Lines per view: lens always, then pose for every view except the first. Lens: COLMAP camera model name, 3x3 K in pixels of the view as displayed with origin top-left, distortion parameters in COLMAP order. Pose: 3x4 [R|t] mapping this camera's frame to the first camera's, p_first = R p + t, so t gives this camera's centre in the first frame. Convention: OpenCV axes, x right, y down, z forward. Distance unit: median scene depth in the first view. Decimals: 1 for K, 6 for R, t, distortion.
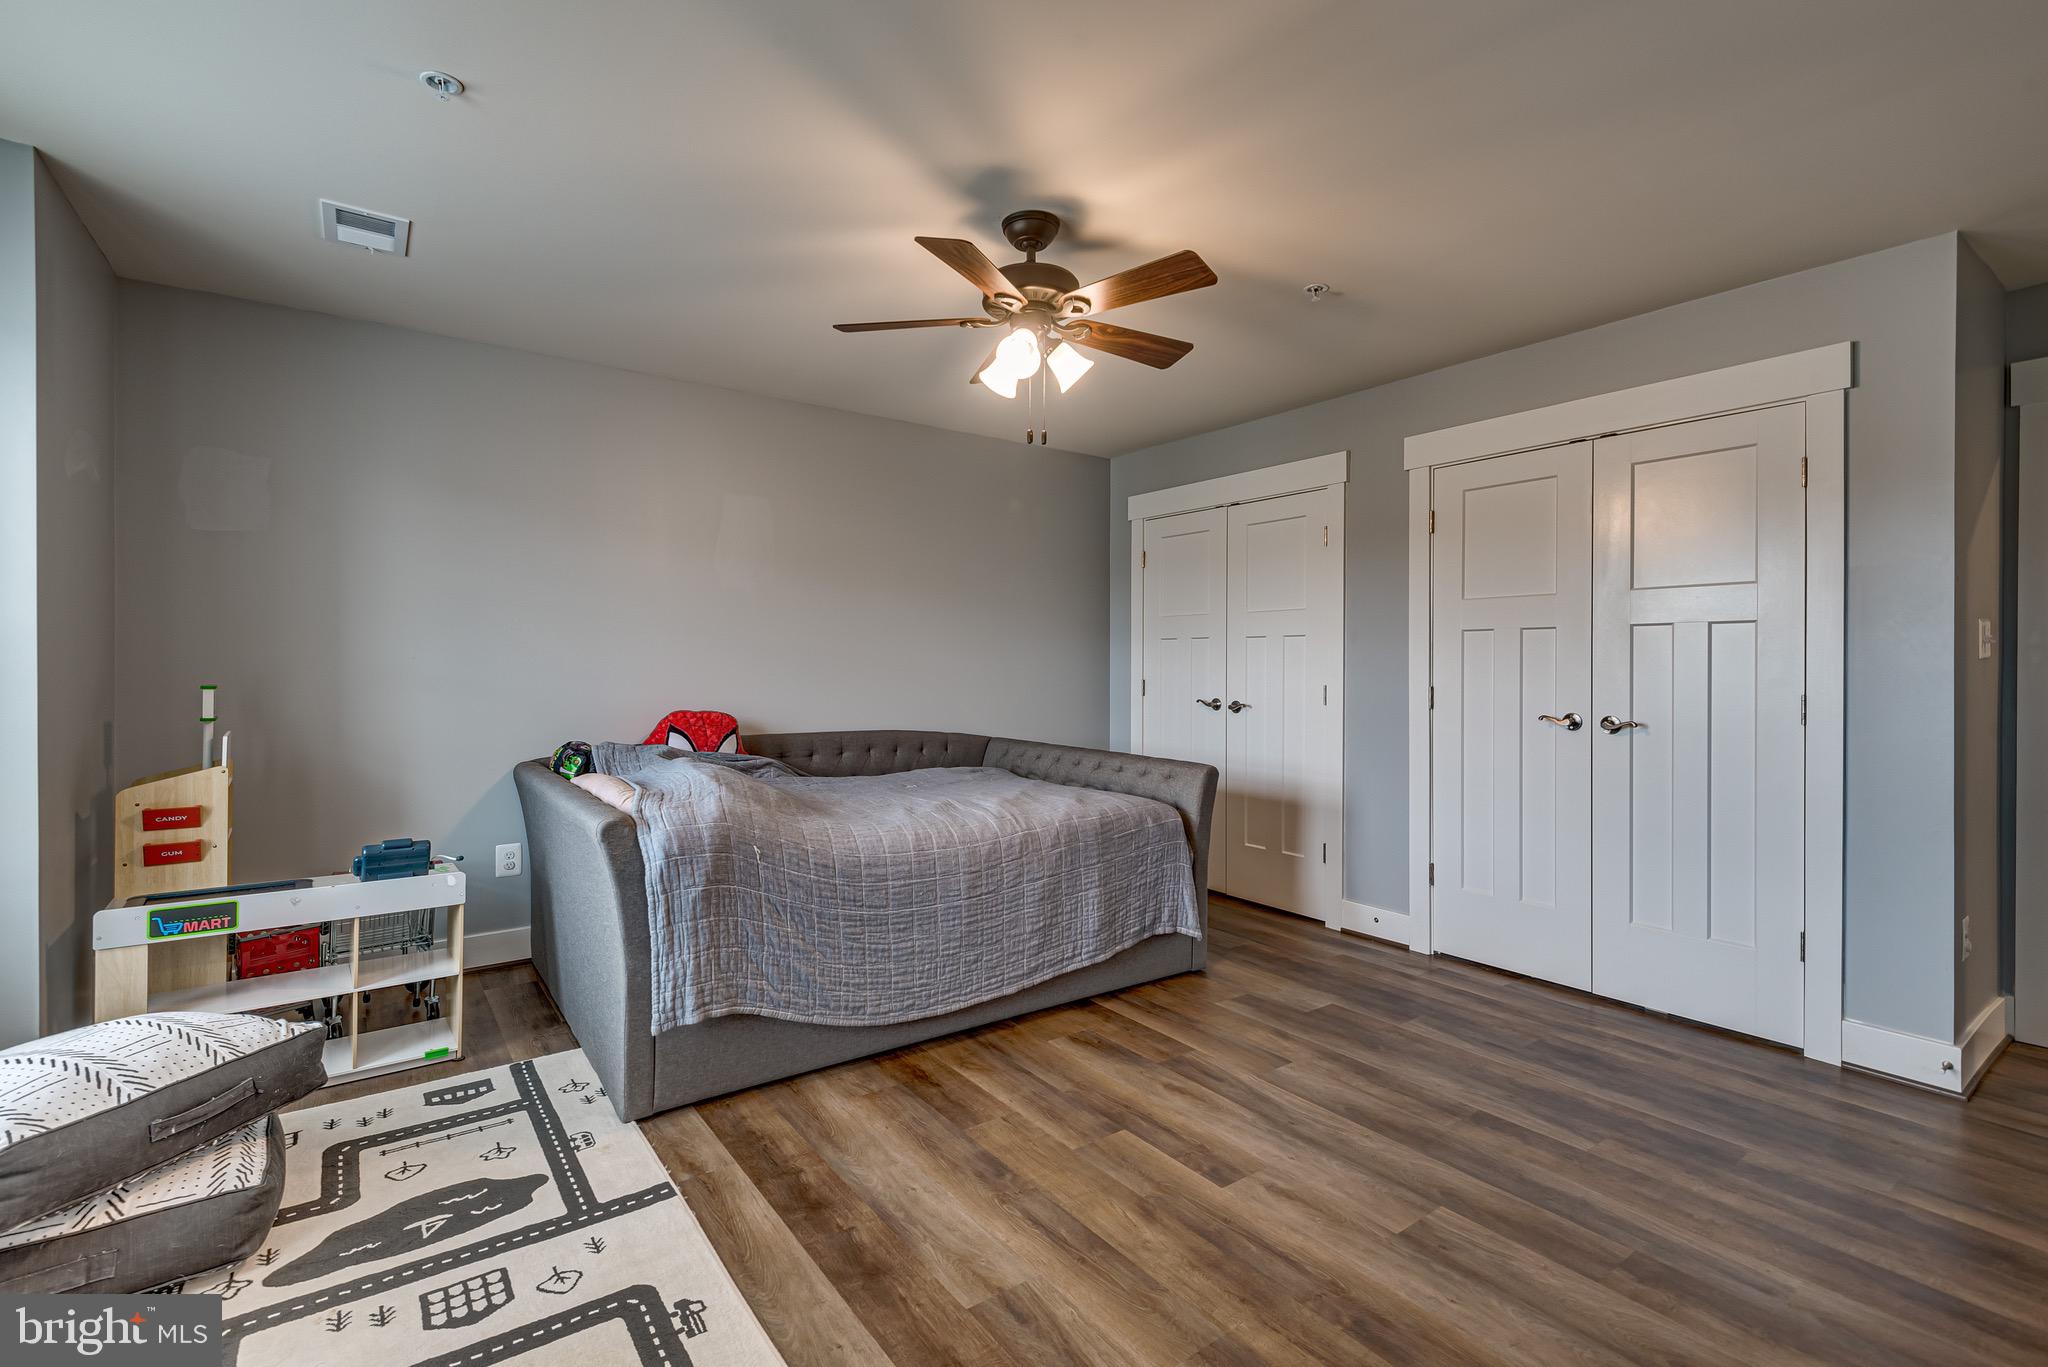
lens RADIAL K [[922.6, 0, 1018.4], [0, 922.6, 670.7], [0, 0, 1]] dist [0.038013, -0.018624]
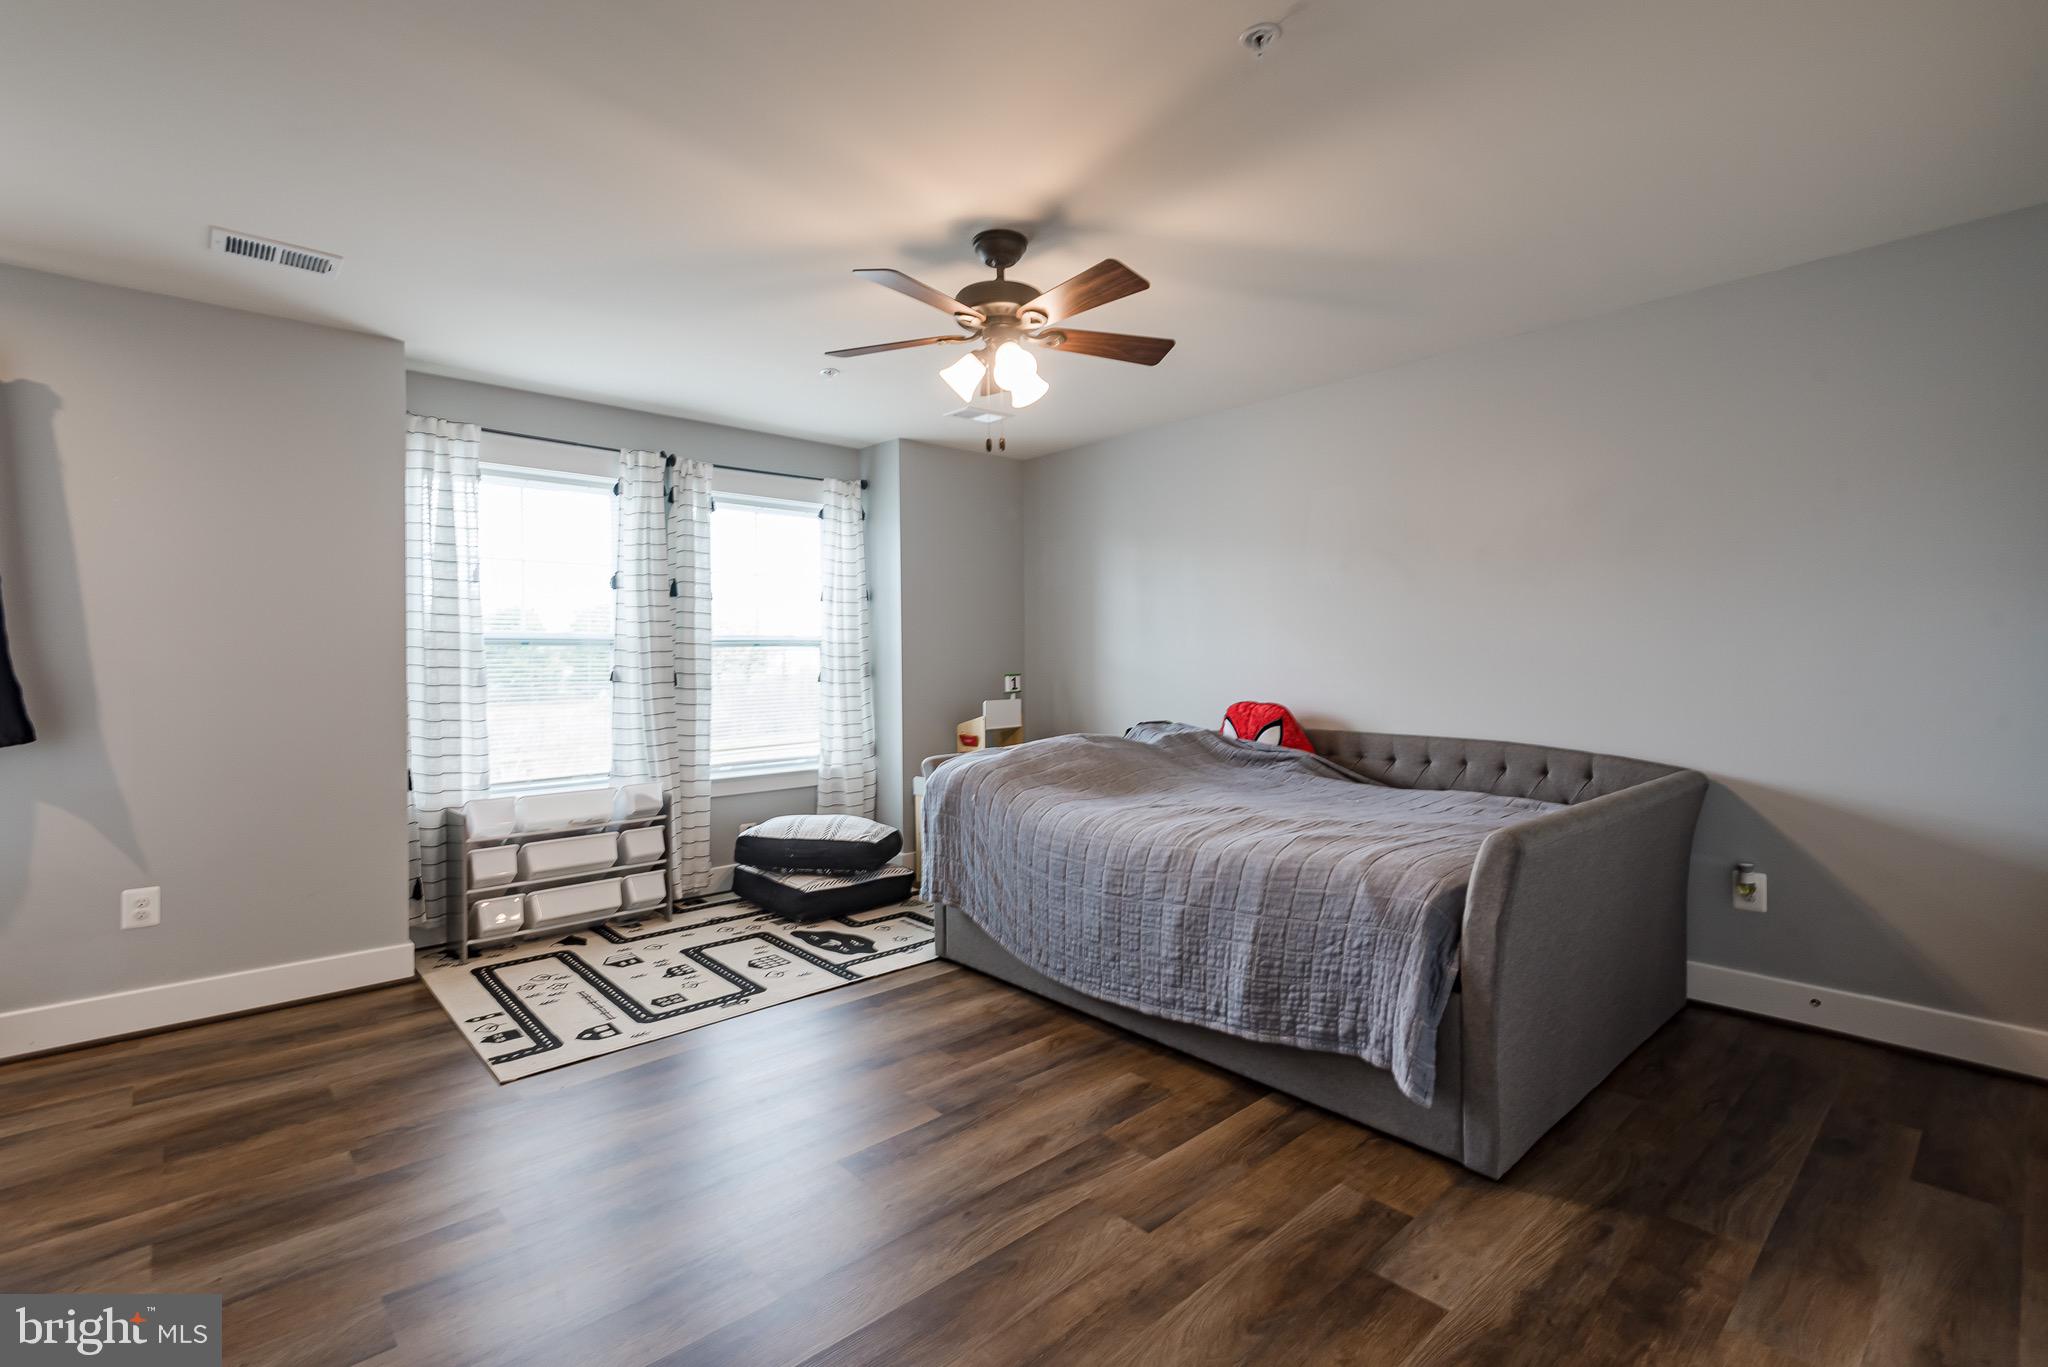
lens RADIAL K [[922.6, 0, 1018.4], [0, 922.6, 670.7], [0, 0, 1]] dist [0.038013, -0.018624]
pose [[0.107026, 0.003764, -0.994249, 1.008970], [0.001618, 0.999991, 0.003960, 0.000761], [0.994255, -0.002033, 0.107019, 0.864735]]
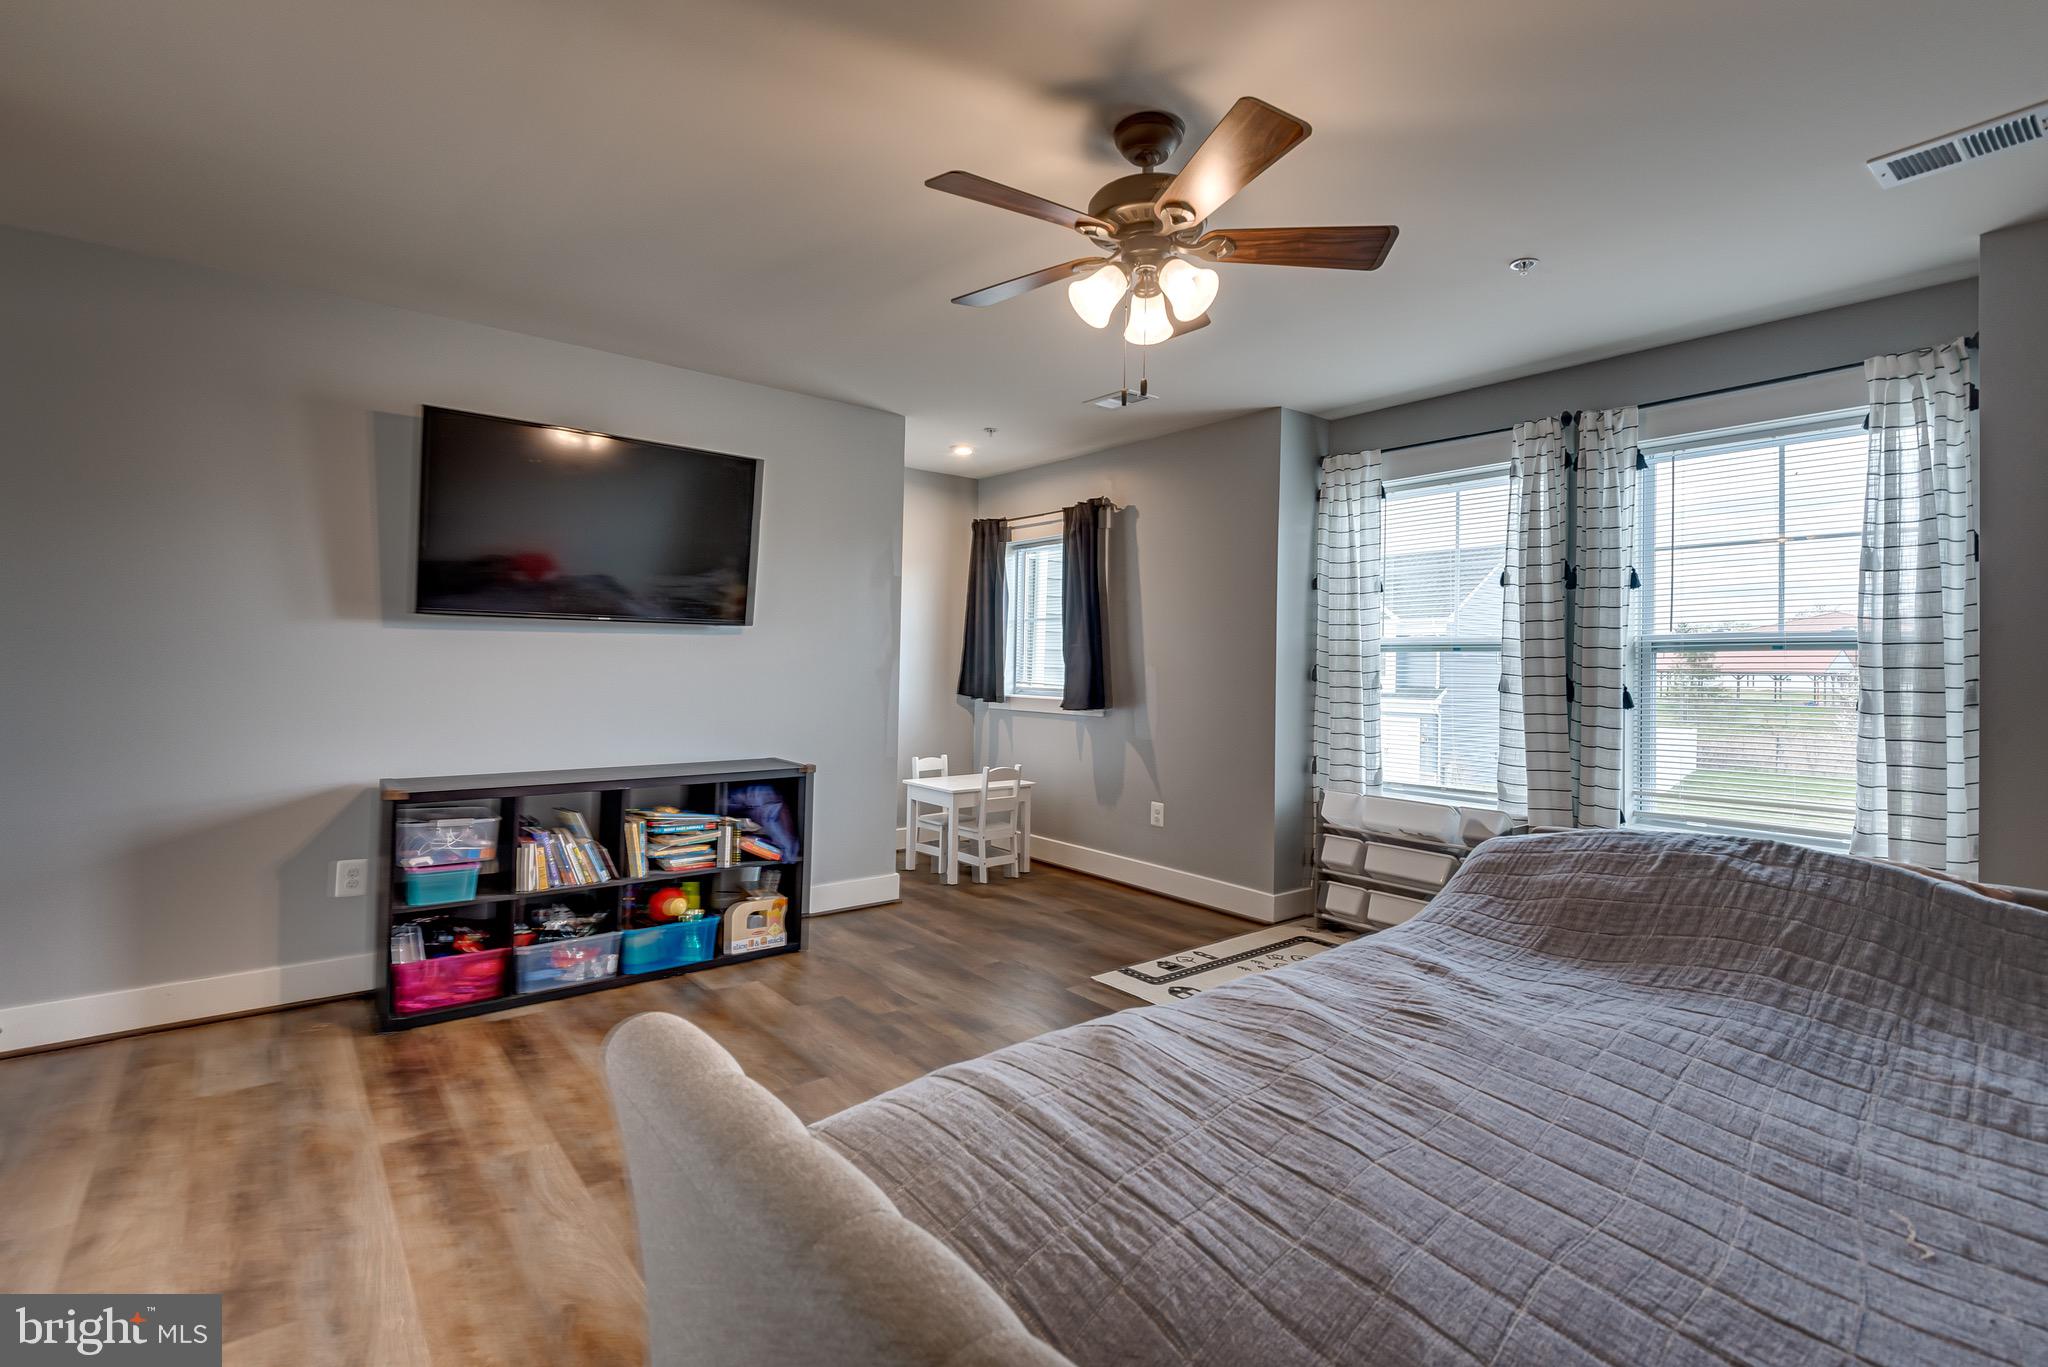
lens RADIAL K [[922.6, 0, 1018.4], [0, 922.6, 670.7], [0, 0, 1]] dist [0.038013, -0.018624]
pose [[-0.998437, -0.021087, -0.051751, 0.150193], [-0.021755, 0.999687, 0.012382, -0.008963], [0.051474, 0.013488, -0.998583, 1.718388]]
